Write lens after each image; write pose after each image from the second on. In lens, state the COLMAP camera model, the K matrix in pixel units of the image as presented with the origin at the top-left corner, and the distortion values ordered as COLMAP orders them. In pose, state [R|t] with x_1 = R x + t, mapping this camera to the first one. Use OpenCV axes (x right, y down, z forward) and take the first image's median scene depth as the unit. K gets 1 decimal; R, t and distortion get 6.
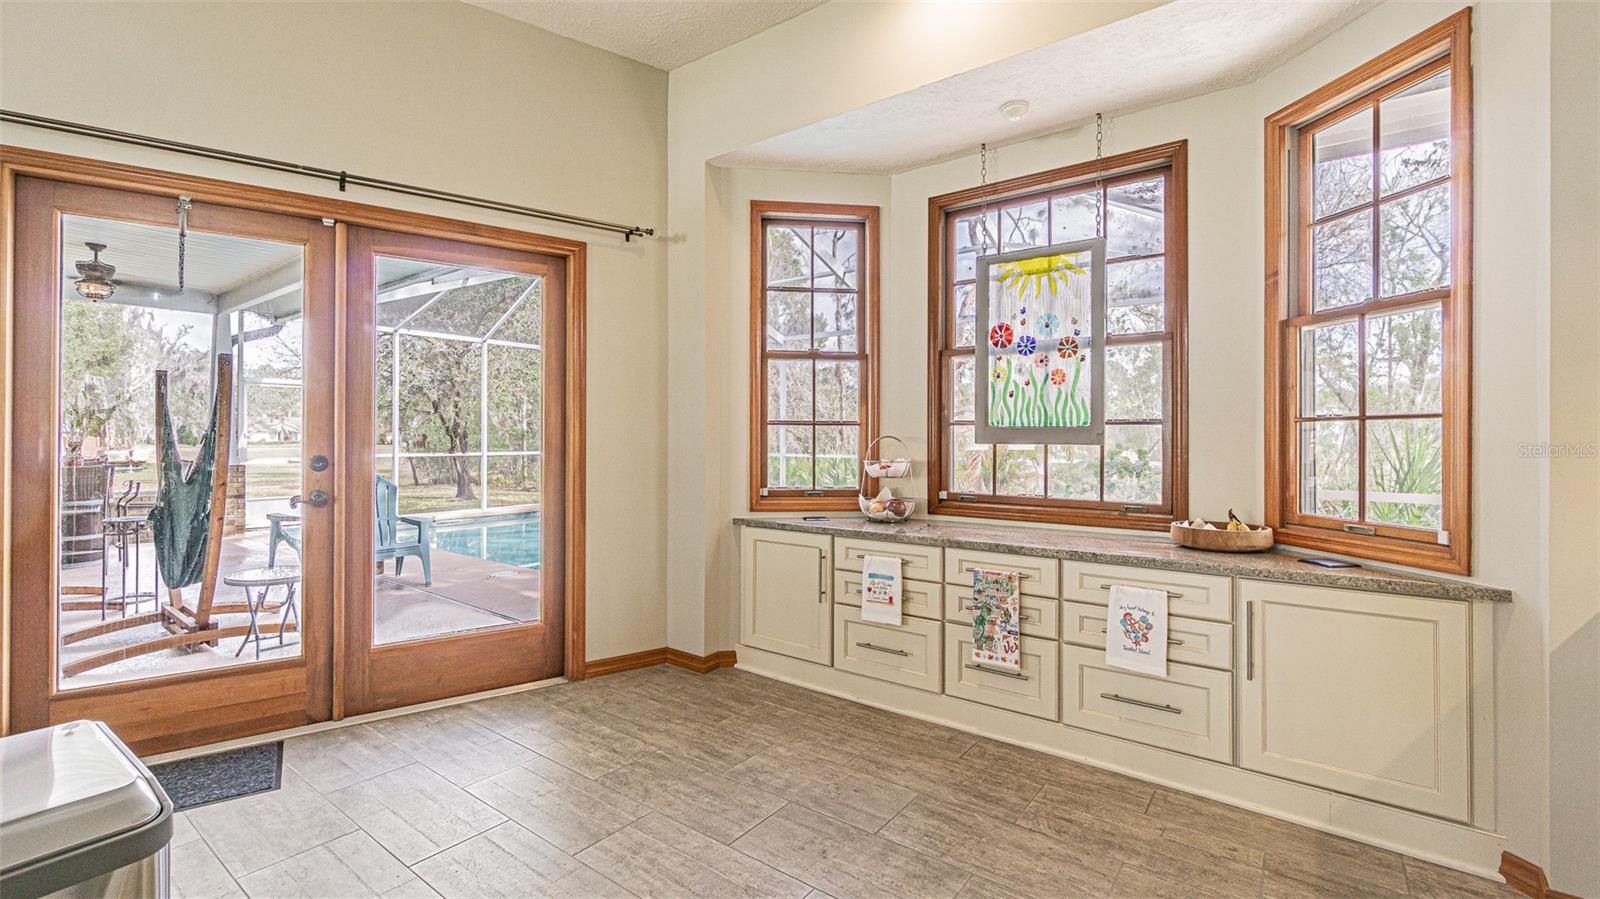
lens RADIAL K [[689.7, 0, 776.7], [0, 689.7, 435.1], [0, 0, 1]] dist [-0.002794, 0.000352]
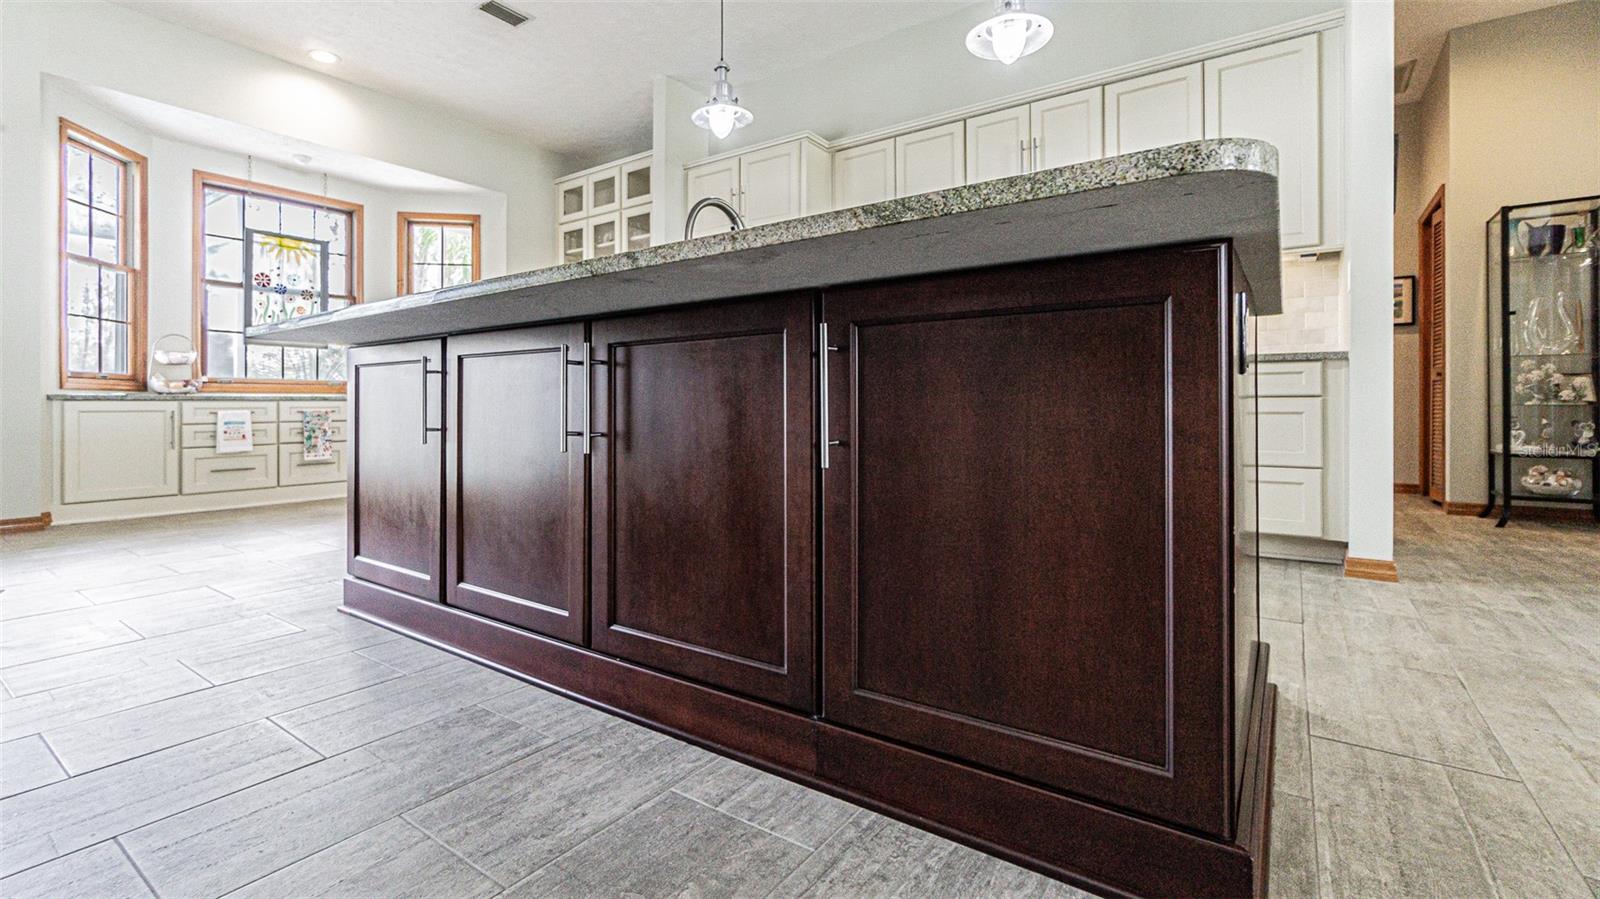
lens RADIAL K [[689.7, 0, 779.0], [0, 689.7, 402.9], [0, 0, 1]] dist [-0.002794, 0.000352]
pose [[-0.030697, -0.004868, 0.999517, -1.440124], [-0.005849, 0.999972, 0.004690, 0.142941], [-0.999512, -0.005702, -0.030725, -0.188887]]
